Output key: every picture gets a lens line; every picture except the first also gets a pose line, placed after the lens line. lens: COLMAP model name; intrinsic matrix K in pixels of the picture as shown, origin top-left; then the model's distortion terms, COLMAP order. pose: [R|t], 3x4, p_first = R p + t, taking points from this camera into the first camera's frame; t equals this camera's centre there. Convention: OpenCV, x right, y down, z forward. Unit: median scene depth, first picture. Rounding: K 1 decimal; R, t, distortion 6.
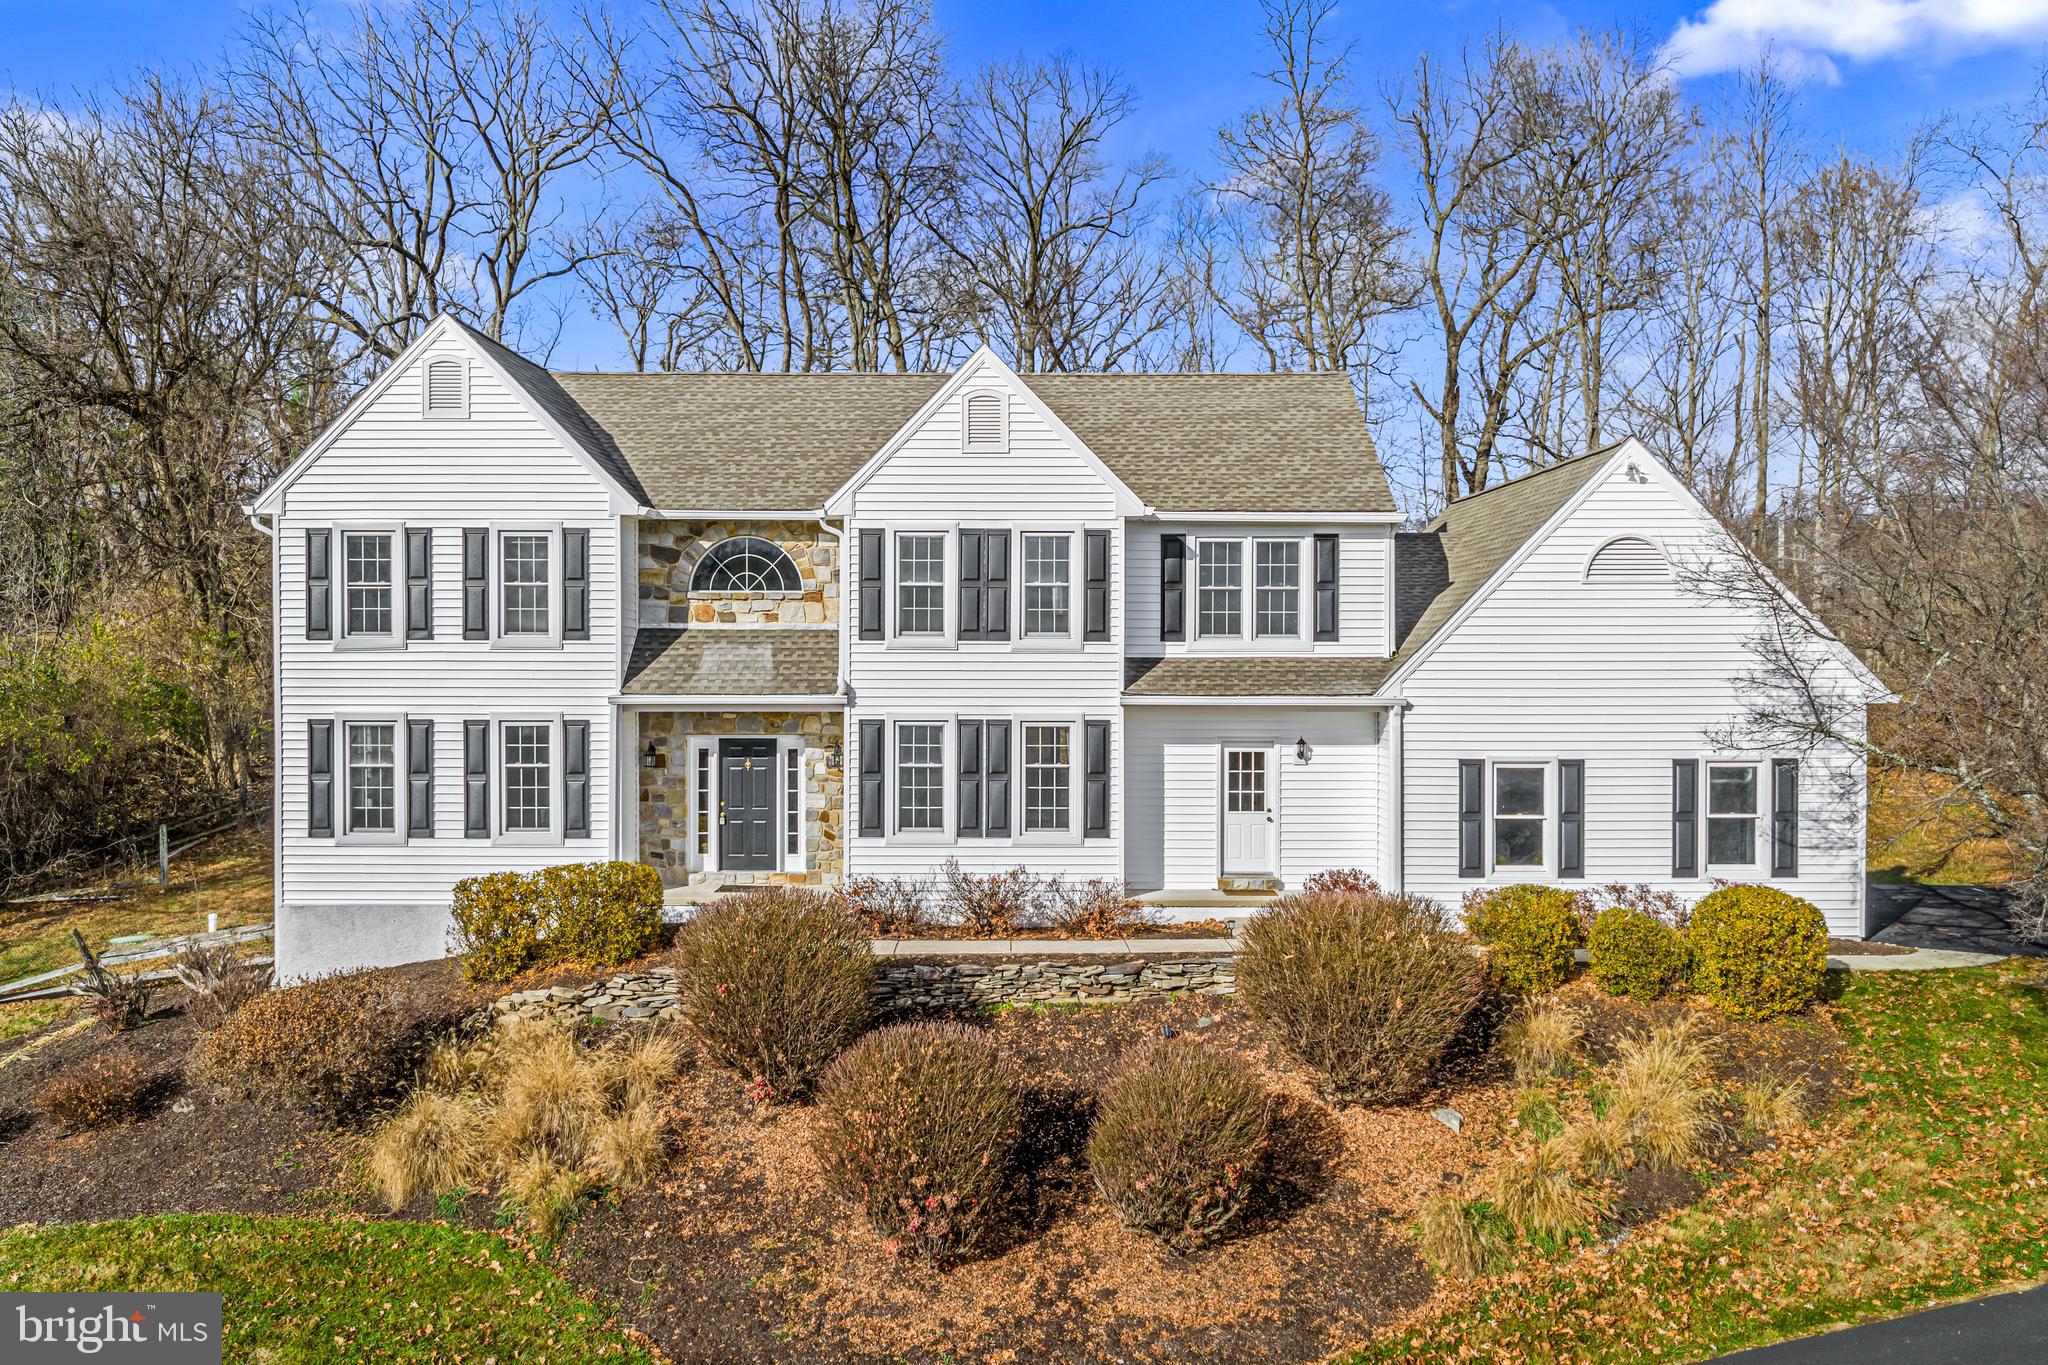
lens RADIAL K [[1689.3, 0, 1024.0], [0, 1689.3, 682.5], [0, 0, 1]] dist [0.031820, -0.062186]
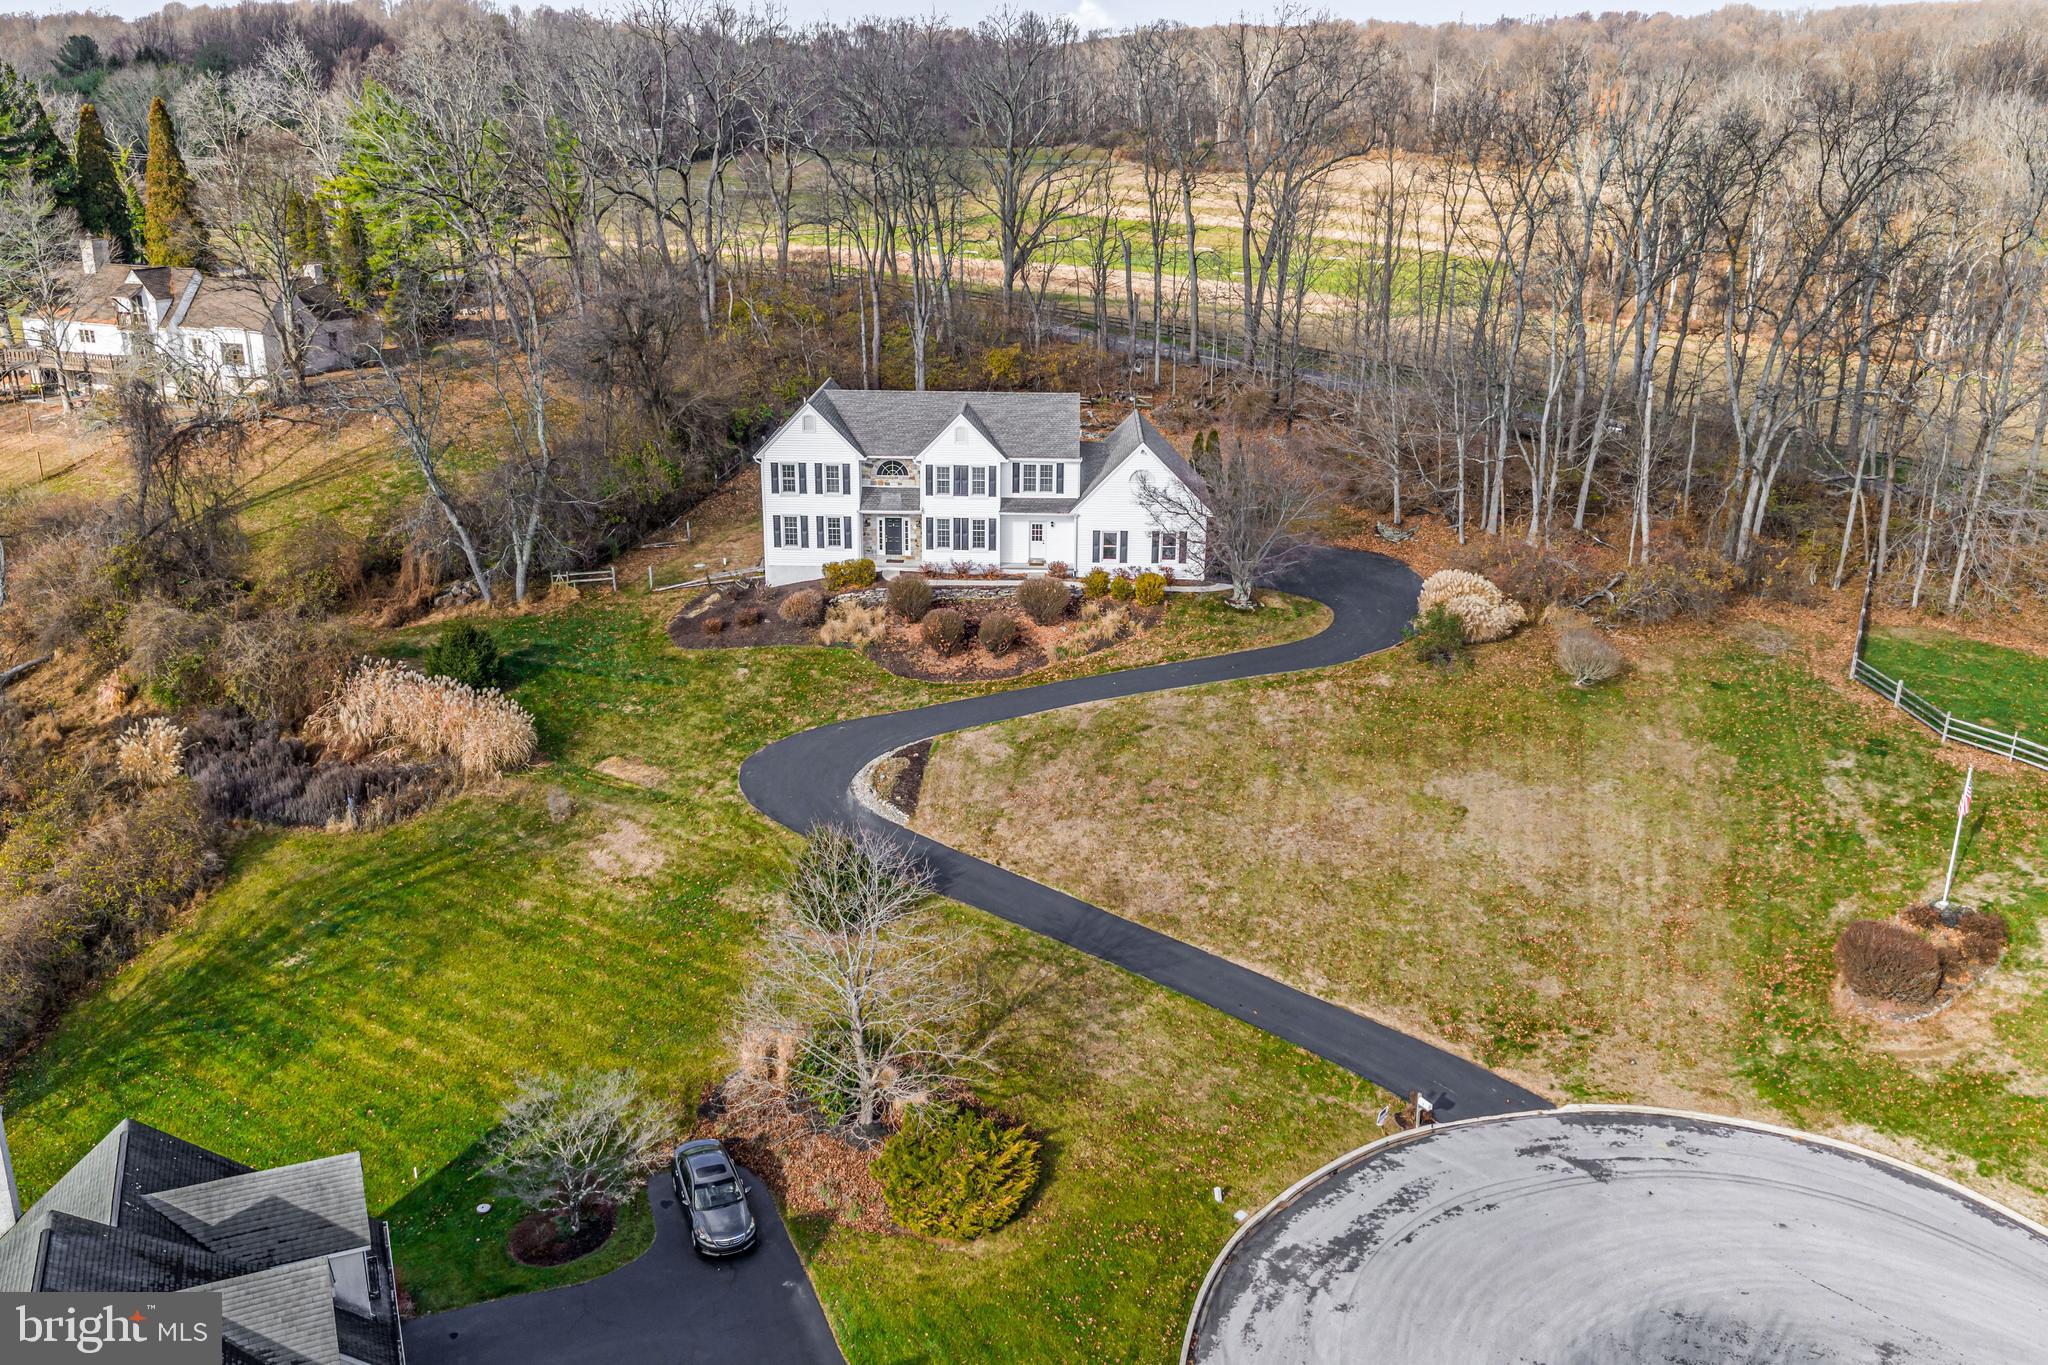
lens RADIAL K [[1743.1, 0, 1024.0], [0, 1743.1, 682.5], [0, 0, 1]] dist [0.036047, -0.067093]
pose [[0.999681, 0.015065, -0.020293, 0.189670], [-0.008255, 0.953522, 0.301209, -0.757200], [0.023887, -0.300945, 0.953342, -2.616771]]
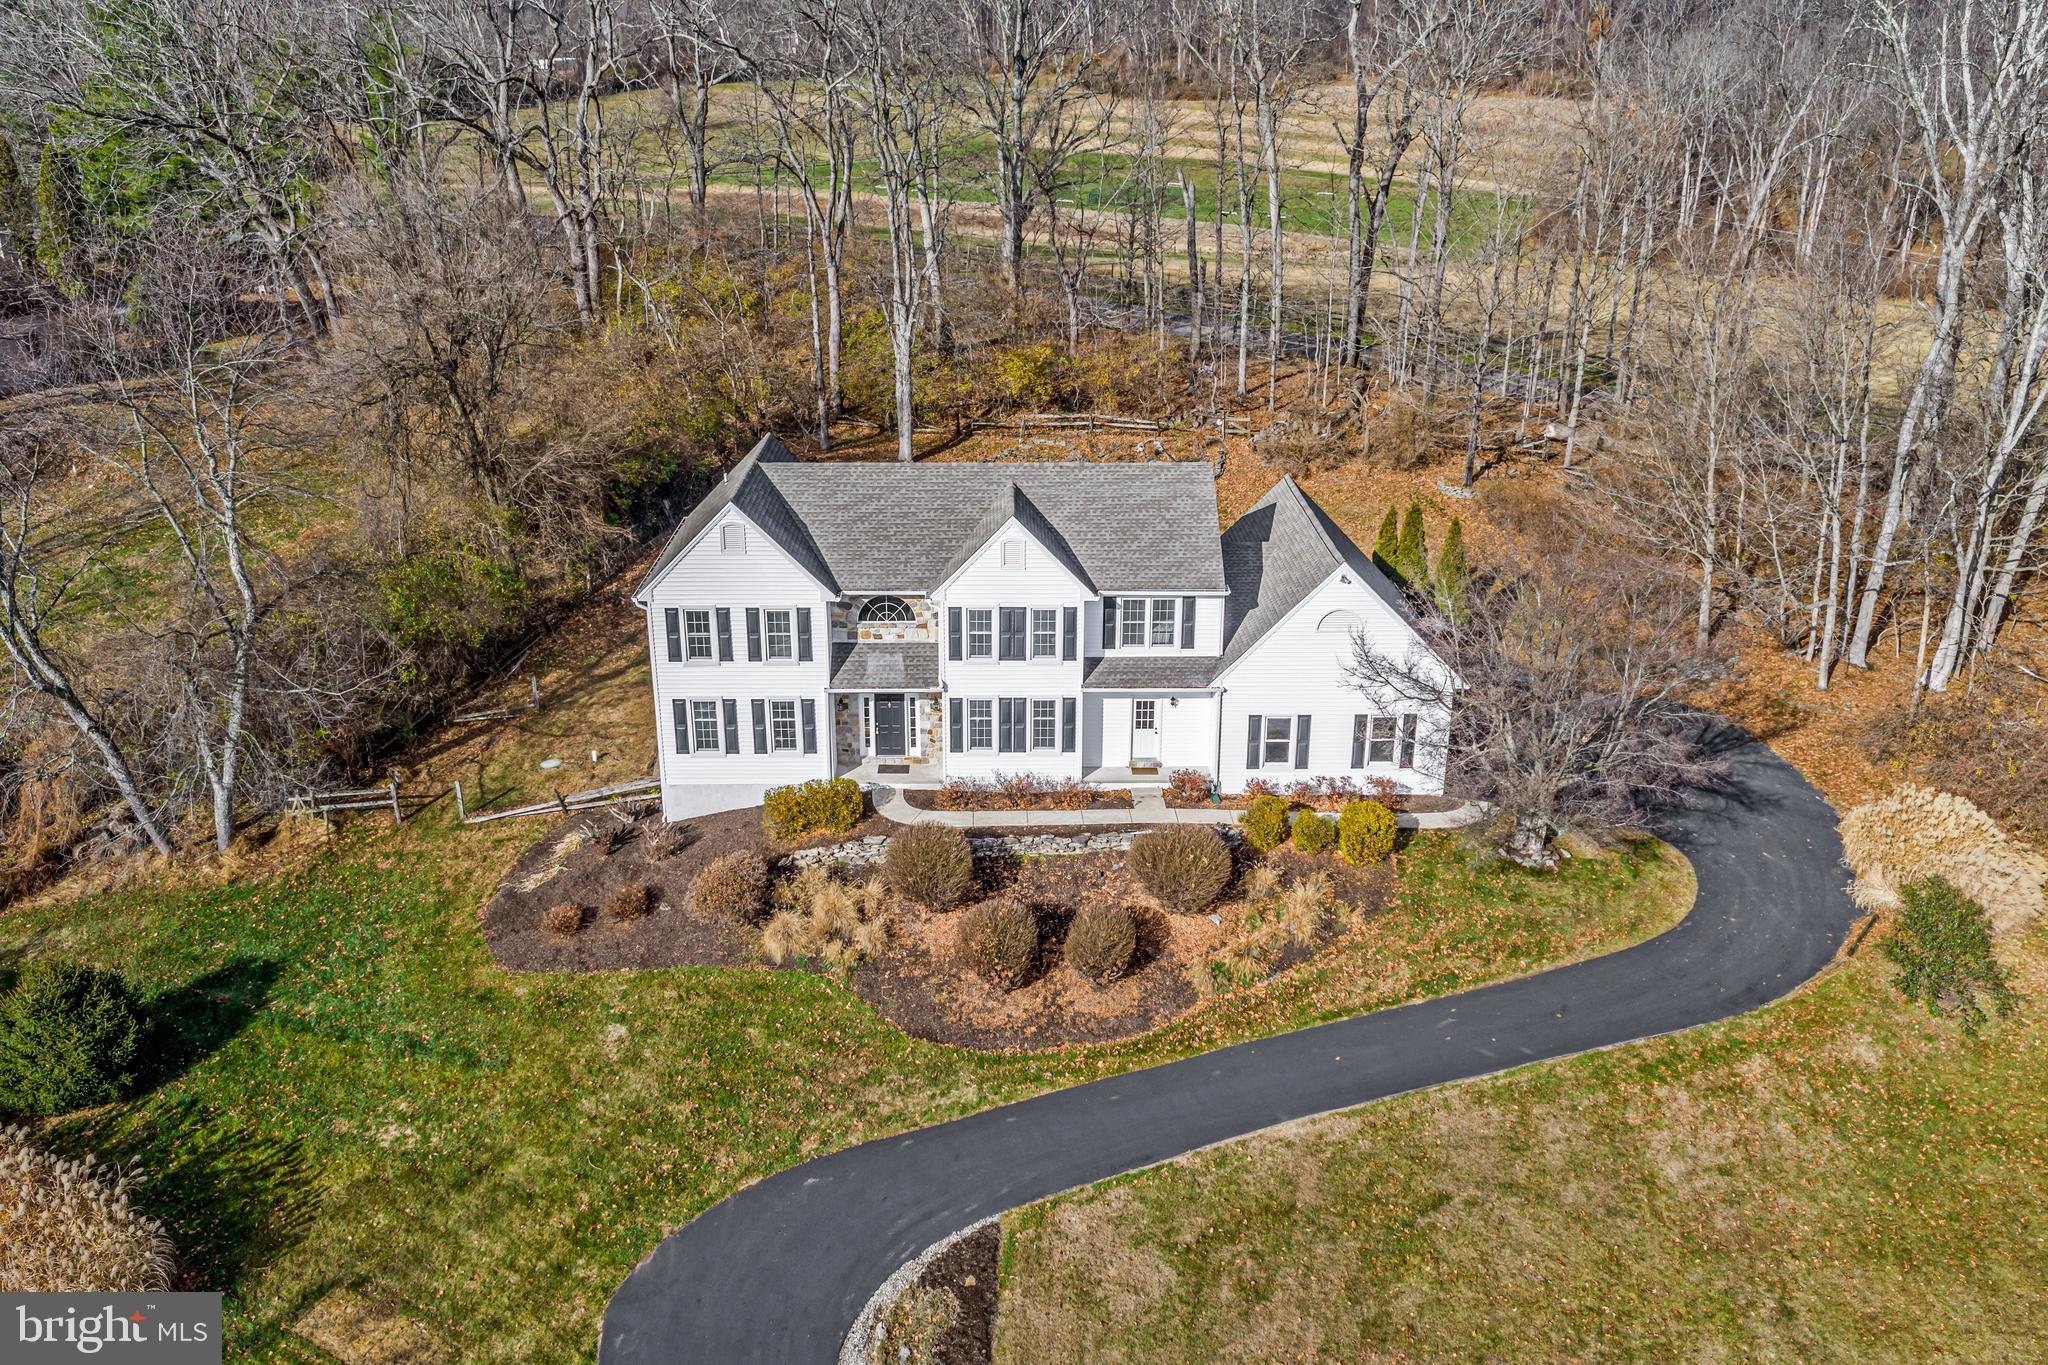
lens RADIAL K [[1689.3, 0, 1024.0], [0, 1689.3, 682.5], [0, 0, 1]] dist [0.031820, -0.062186]
pose [[0.999848, -0.005098, 0.016689, -0.043134], [-0.000931, 0.939435, 0.342727, -0.675269], [-0.017425, -0.342690, 0.939287, -0.861394]]
